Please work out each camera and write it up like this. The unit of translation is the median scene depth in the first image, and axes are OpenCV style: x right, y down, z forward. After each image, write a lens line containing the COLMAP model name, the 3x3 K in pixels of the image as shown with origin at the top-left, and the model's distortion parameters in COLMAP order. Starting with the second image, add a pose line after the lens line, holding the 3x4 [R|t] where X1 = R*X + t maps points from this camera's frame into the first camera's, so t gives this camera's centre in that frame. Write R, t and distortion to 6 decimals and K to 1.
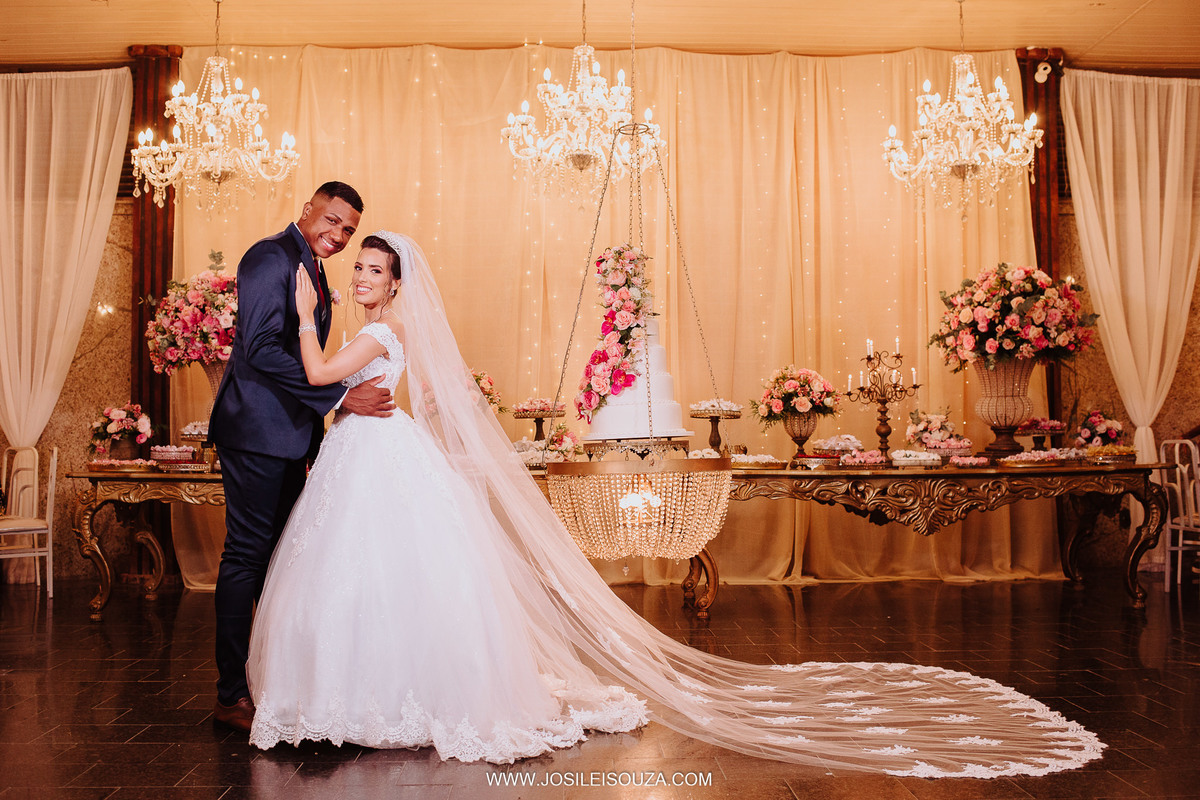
lens RADIAL K [[1257.3, 0, 599.3], [0, 1257.3, 410.0], [0, 0, 1]] dist [-0.055236, 0.019316]
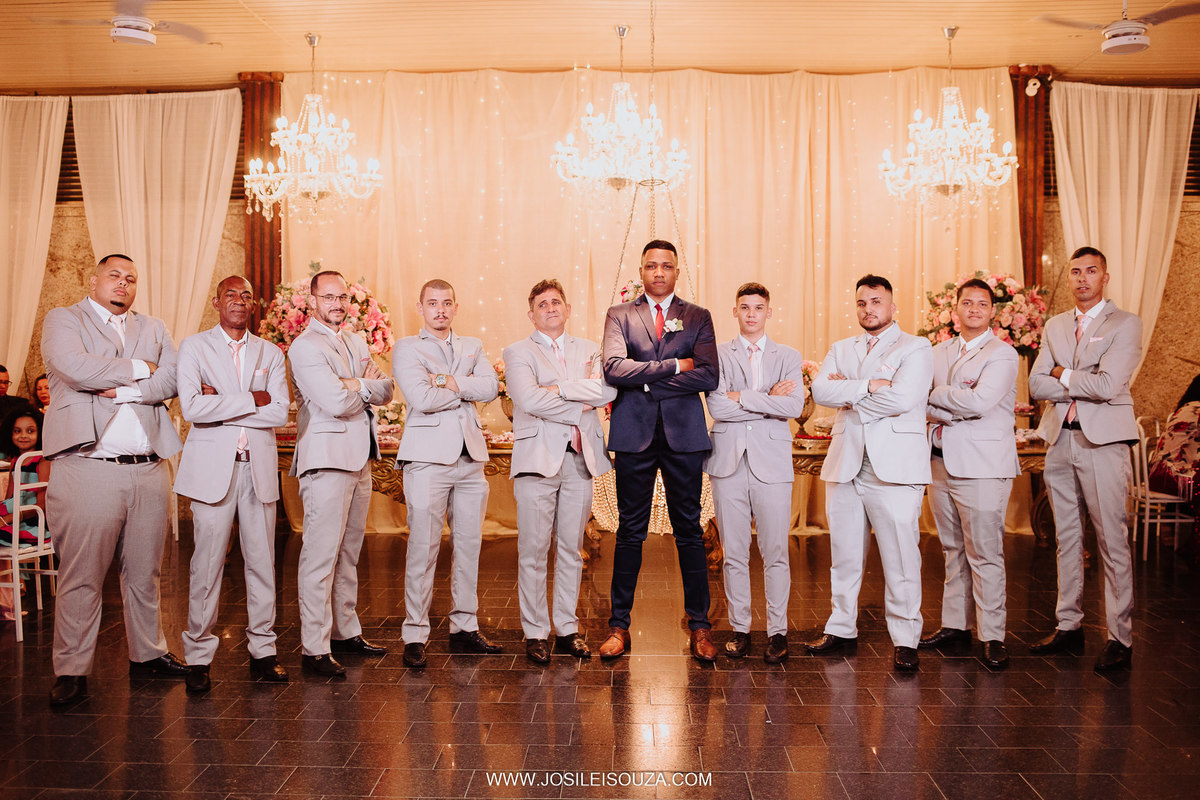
lens RADIAL K [[1194.3, 0, 588.6], [0, 1194.3, 402.3], [0, 0, 1]] dist [-0.052648, 0.022124]
pose [[0.997606, 0.008561, -0.068618, 0.036548], [-0.003709, 0.997503, 0.070529, -0.071180], [0.069051, -0.070106, 0.995147, -0.132742]]
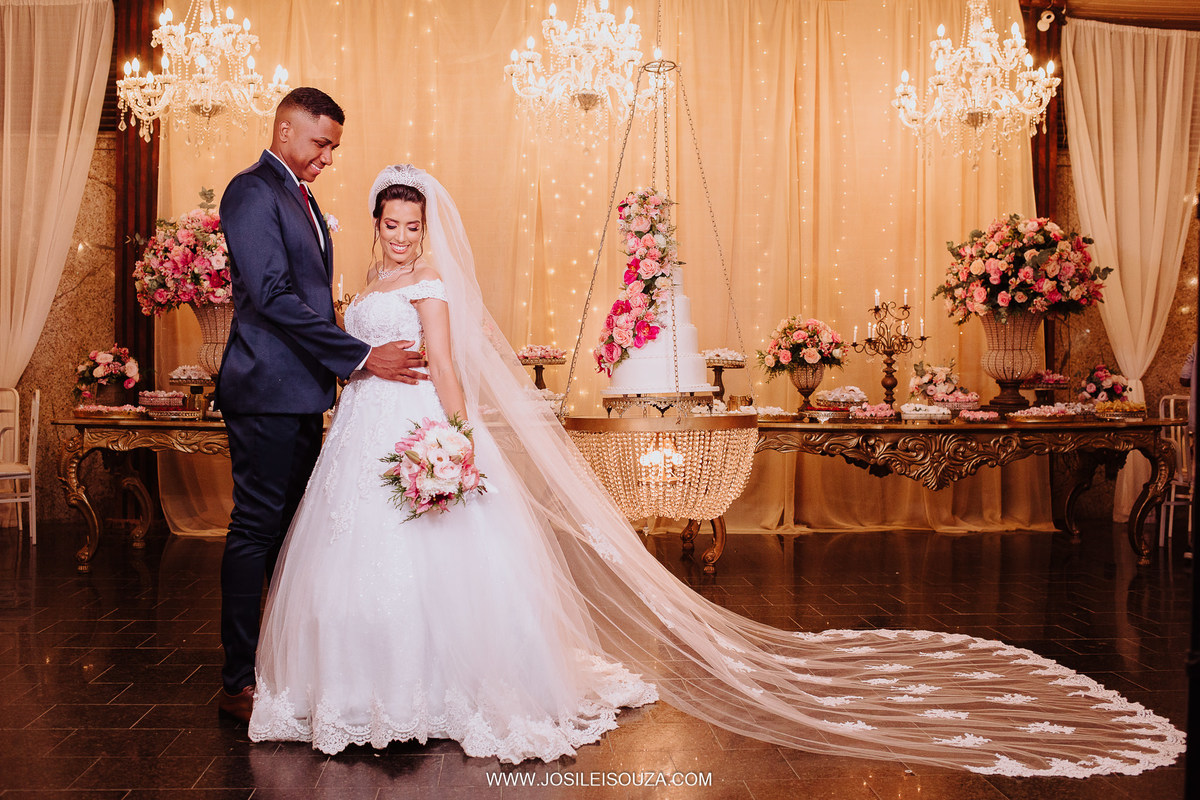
lens RADIAL K [[1194.3, 0, 588.6], [0, 1194.3, 402.3], [0, 0, 1]] dist [-0.052648, 0.022124]
pose [[0.999411, 0.010565, 0.032651, -0.040433], [-0.012092, 0.998824, 0.046941, -0.009307], [-0.032117, -0.047308, 0.998364, 0.071421]]
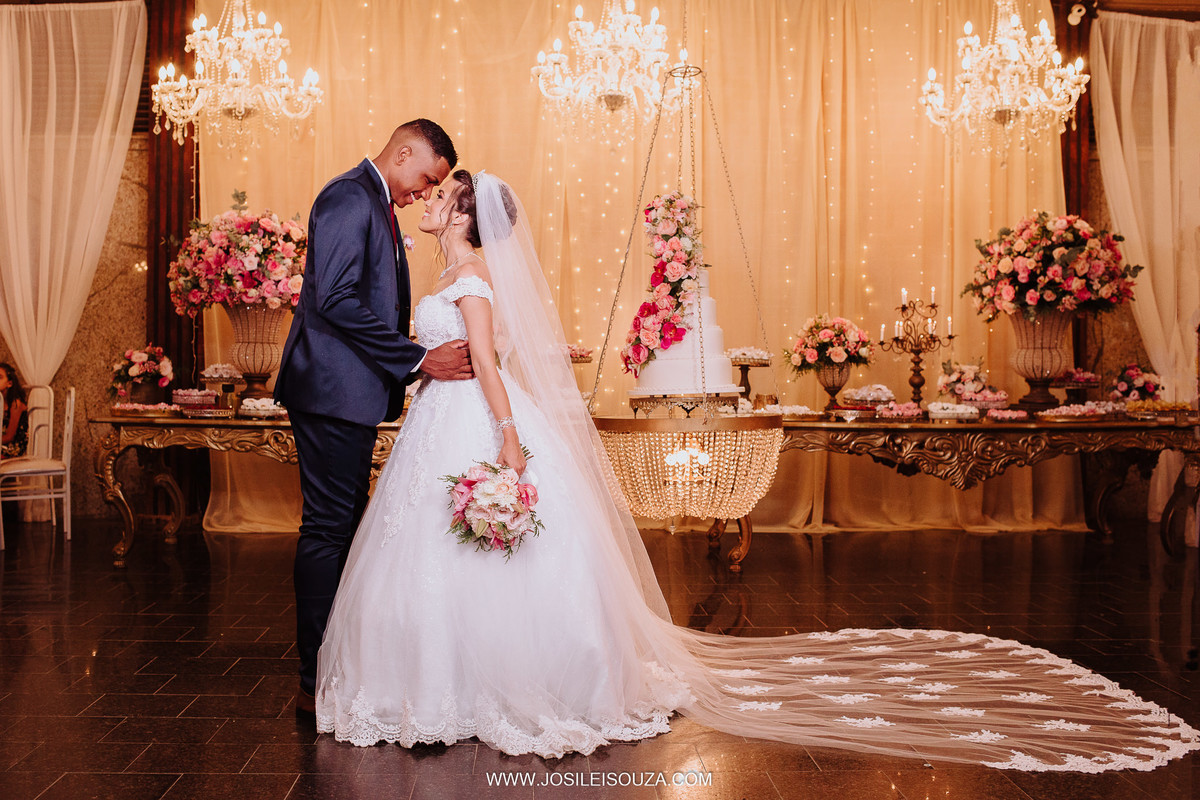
lens RADIAL K [[1223.9, 0, 565.2], [0, 1223.9, 381.9], [0, 0, 1]] dist [-0.054810, 0.028720]
pose [[0.999920, 0.011360, -0.005529, -0.043650], [-0.011148, 0.999252, 0.037032, -0.015468], [0.005945, -0.036968, 0.999299, 0.043757]]
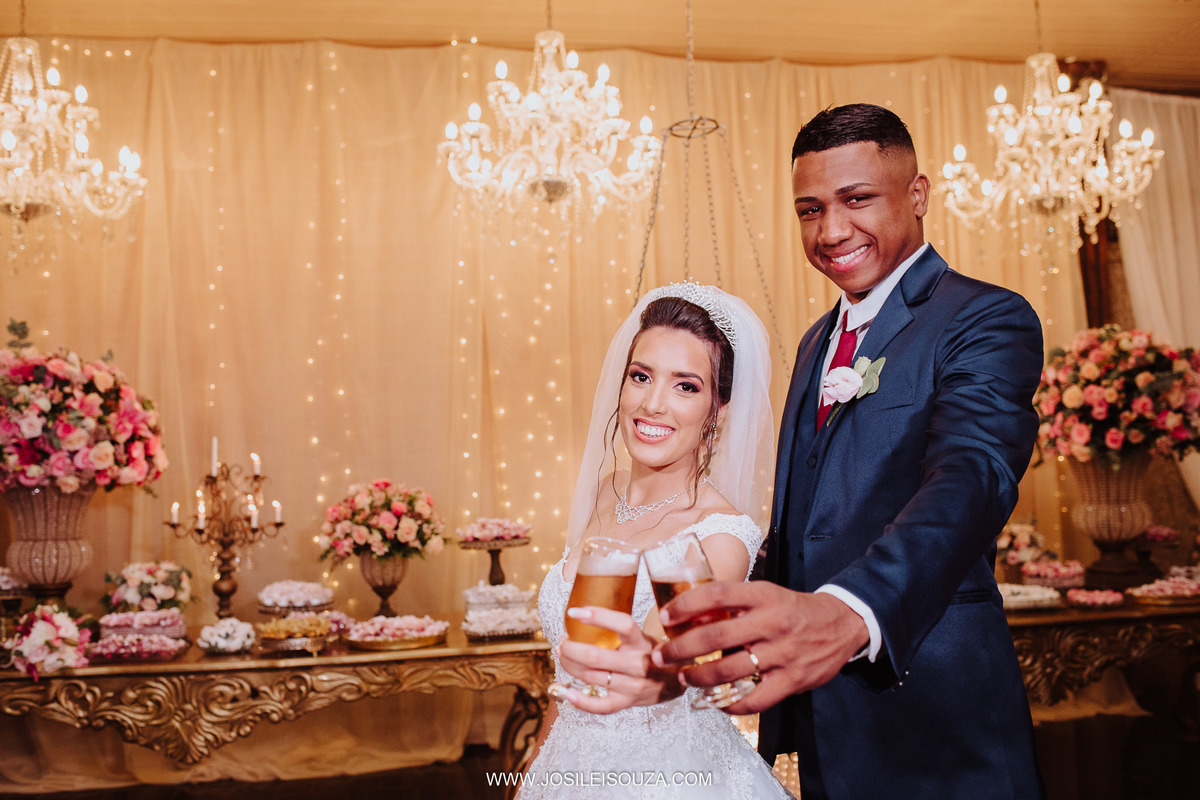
lens RADIAL K [[1169.2, 0, 595.8], [0, 1169.2, 404.9], [0, 0, 1]] dist [-0.072794, 0.081021]
pose [[0.993087, -0.017481, 0.116068, -0.068142], [0.021181, 0.999304, -0.030721, -0.054337], [-0.115451, 0.032967, 0.992766, 0.338078]]
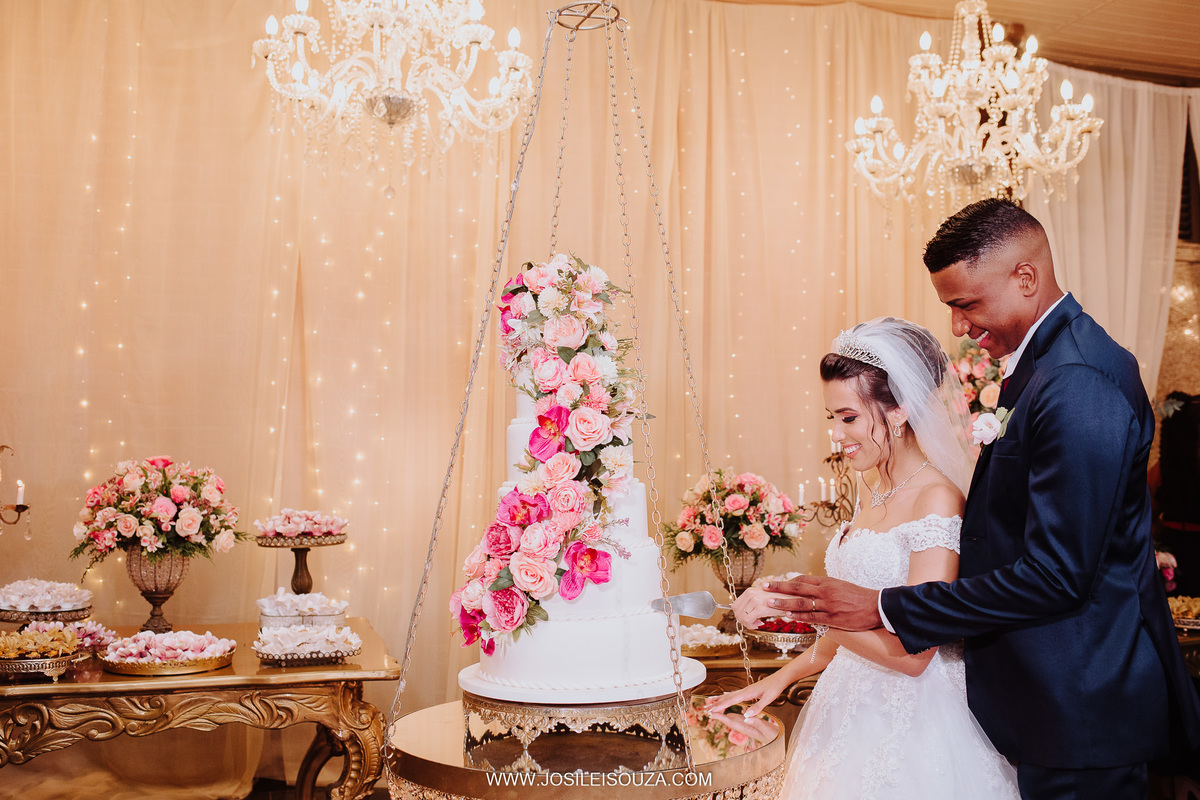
lens RADIAL K [[1234.5, 0, 577.8], [0, 1234.5, 400.8], [0, 0, 1]] dist [-0.045796, -0.007992]
pose [[0.971037, 0.029659, 0.237082, -0.062043], [-0.025473, 0.999461, -0.020703, -0.053197], [-0.237568, 0.014064, 0.971269, 0.425303]]
